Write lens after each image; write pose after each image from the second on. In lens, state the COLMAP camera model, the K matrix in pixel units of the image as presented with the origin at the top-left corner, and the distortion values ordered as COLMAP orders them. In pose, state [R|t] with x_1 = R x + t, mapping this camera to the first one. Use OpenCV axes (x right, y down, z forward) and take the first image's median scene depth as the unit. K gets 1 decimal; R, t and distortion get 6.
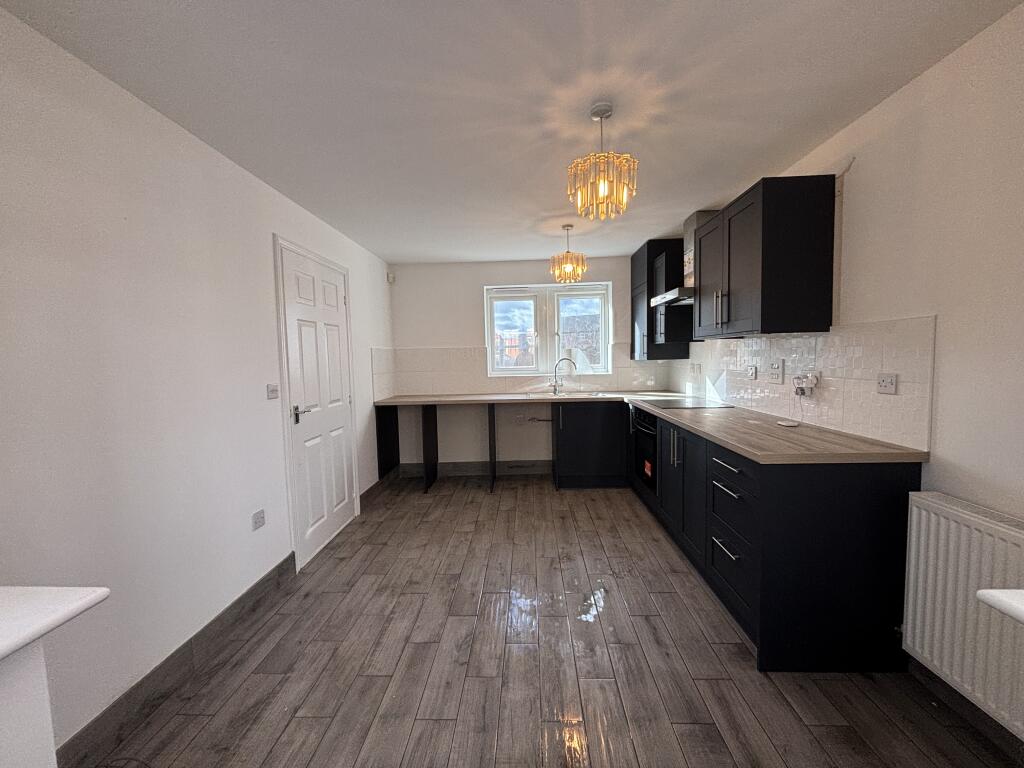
lens RADIAL K [[411.1, 0, 512.4], [0, 411.1, 385.1], [0, 0, 1]] dist [-0.001623, -0.000479]
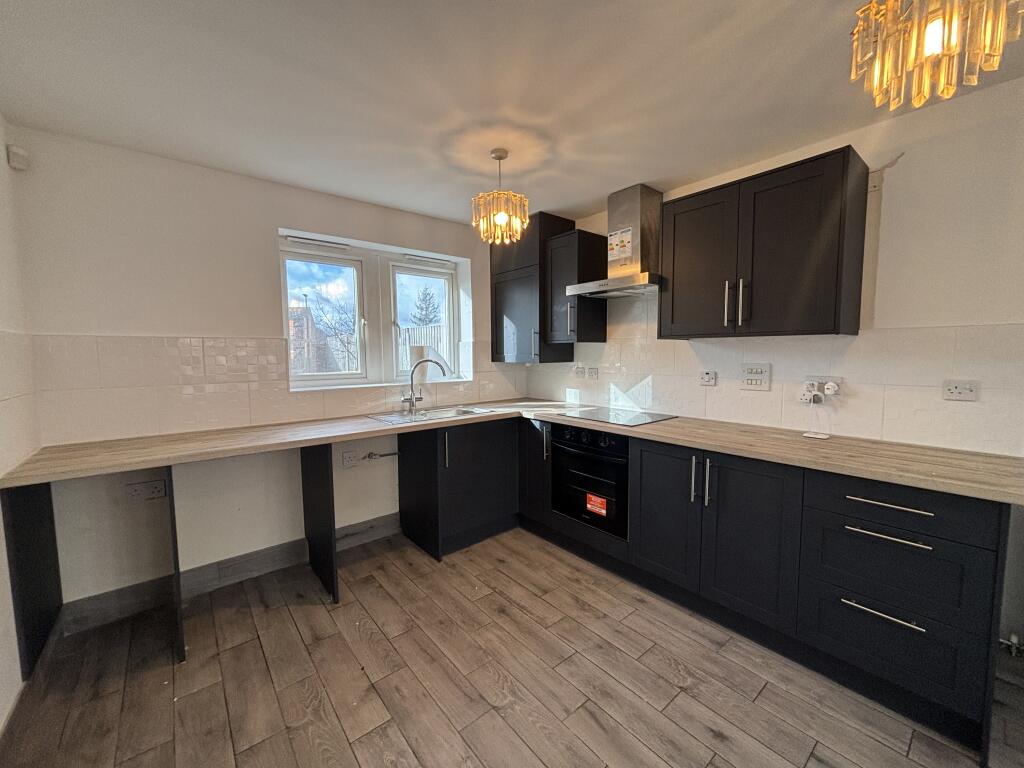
lens RADIAL K [[411.1, 0, 512.4], [0, 411.1, 385.1], [0, 0, 1]] dist [-0.001623, -0.000479]
pose [[0.744025, -0.034222, 0.667275, -0.274199], [0.035910, 0.999292, 0.011208, -0.032705], [-0.667186, 0.015623, 0.744727, 0.500171]]
